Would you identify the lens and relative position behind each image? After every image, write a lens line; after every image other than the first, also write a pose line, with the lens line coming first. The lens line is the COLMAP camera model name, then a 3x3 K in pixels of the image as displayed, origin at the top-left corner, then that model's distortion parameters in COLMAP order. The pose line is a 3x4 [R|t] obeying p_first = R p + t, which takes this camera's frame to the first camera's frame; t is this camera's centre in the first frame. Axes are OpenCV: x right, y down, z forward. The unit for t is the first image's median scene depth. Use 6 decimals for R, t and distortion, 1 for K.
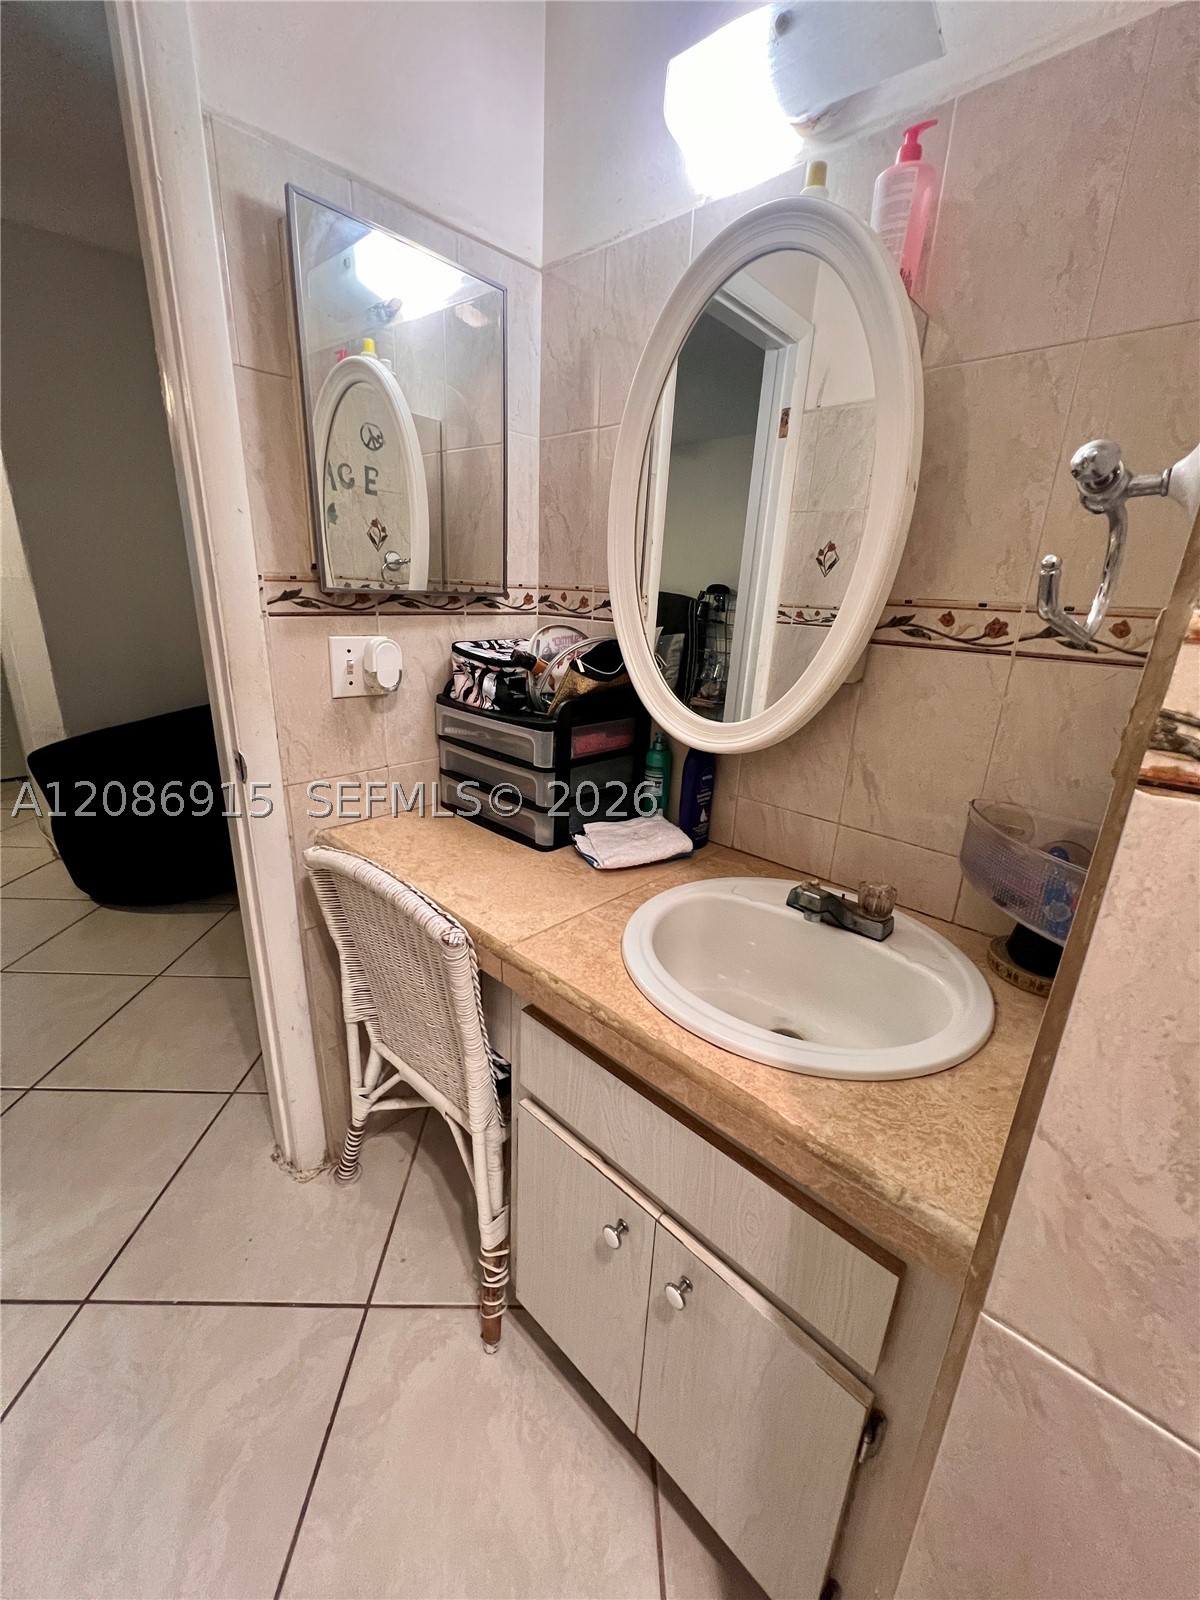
lens RADIAL K [[643.1, 0, 601.4], [0, 643.1, 797.9], [0, 0, 1]] dist [-0.000828, 0.000666]
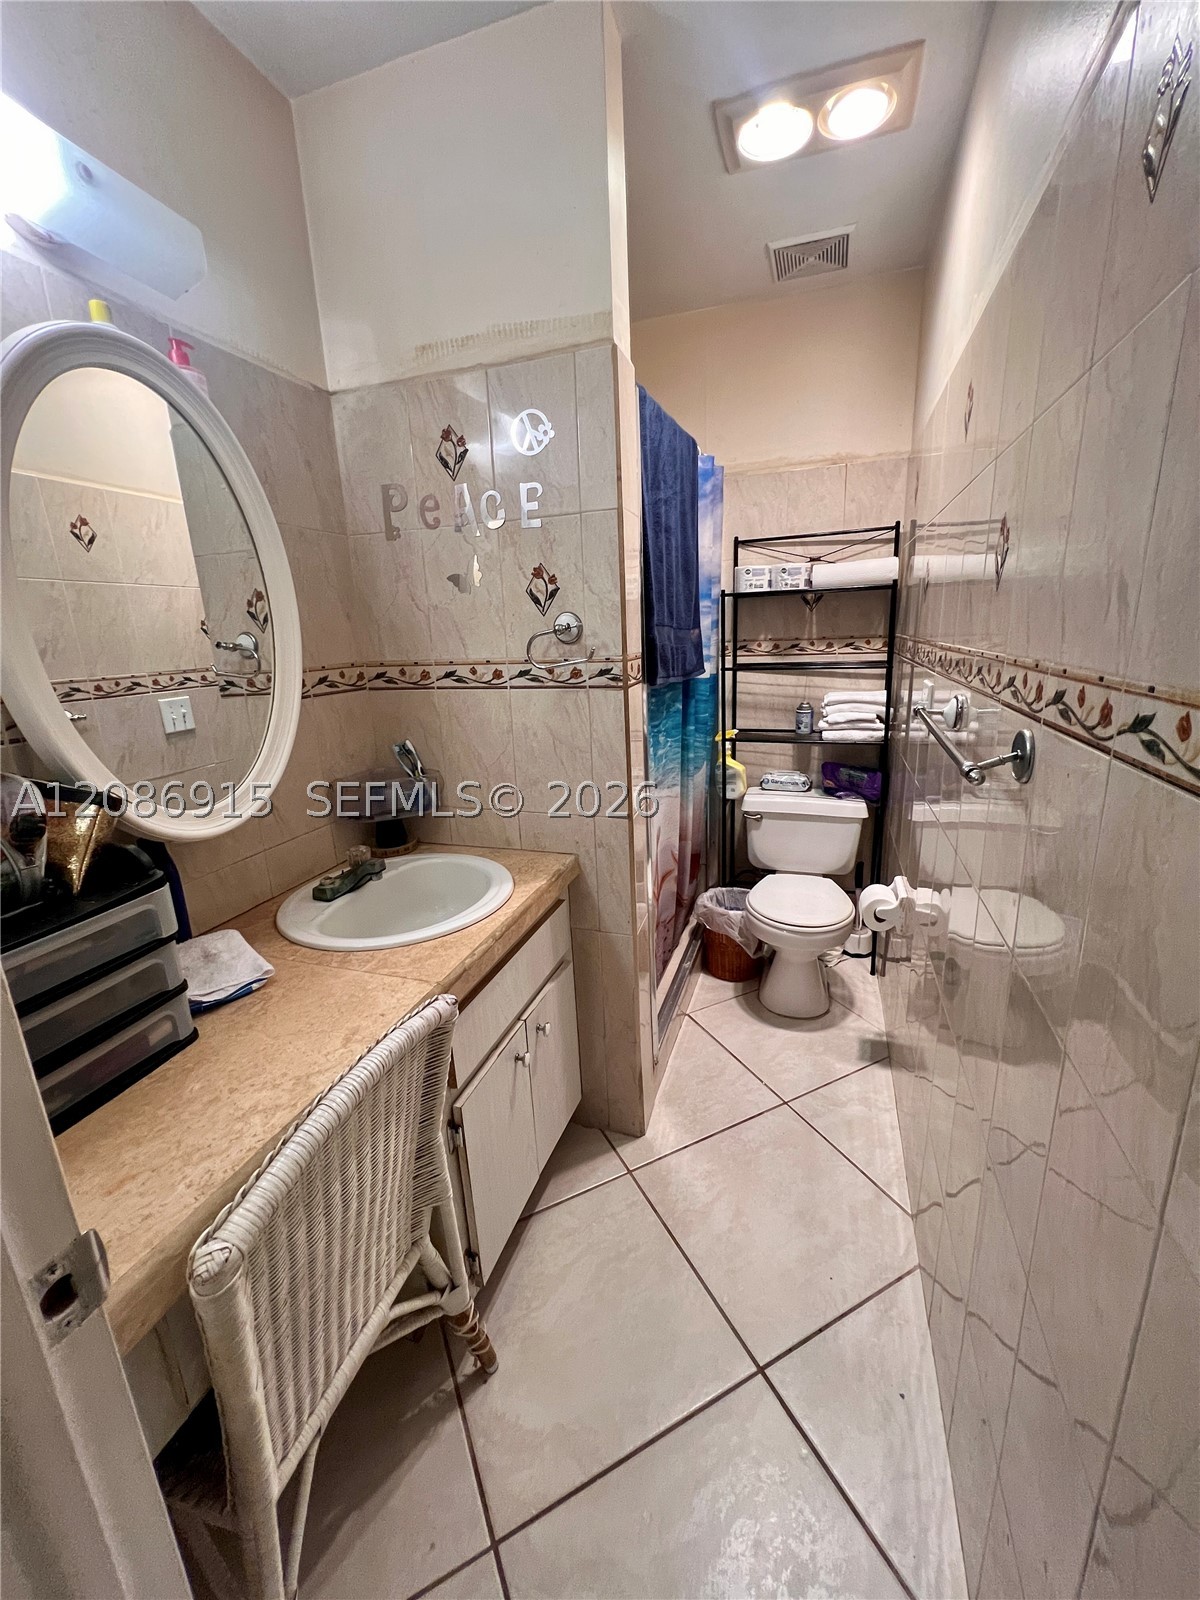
lens RADIAL K [[643.1, 0, 601.4], [0, 643.1, 797.9], [0, 0, 1]] dist [-0.000828, 0.000666]
pose [[-0.478172, -0.208719, 0.853105, -1.238396], [0.271879, 0.888459, 0.369759, -0.411077], [-0.835125, 0.408750, -0.368090, 1.122753]]
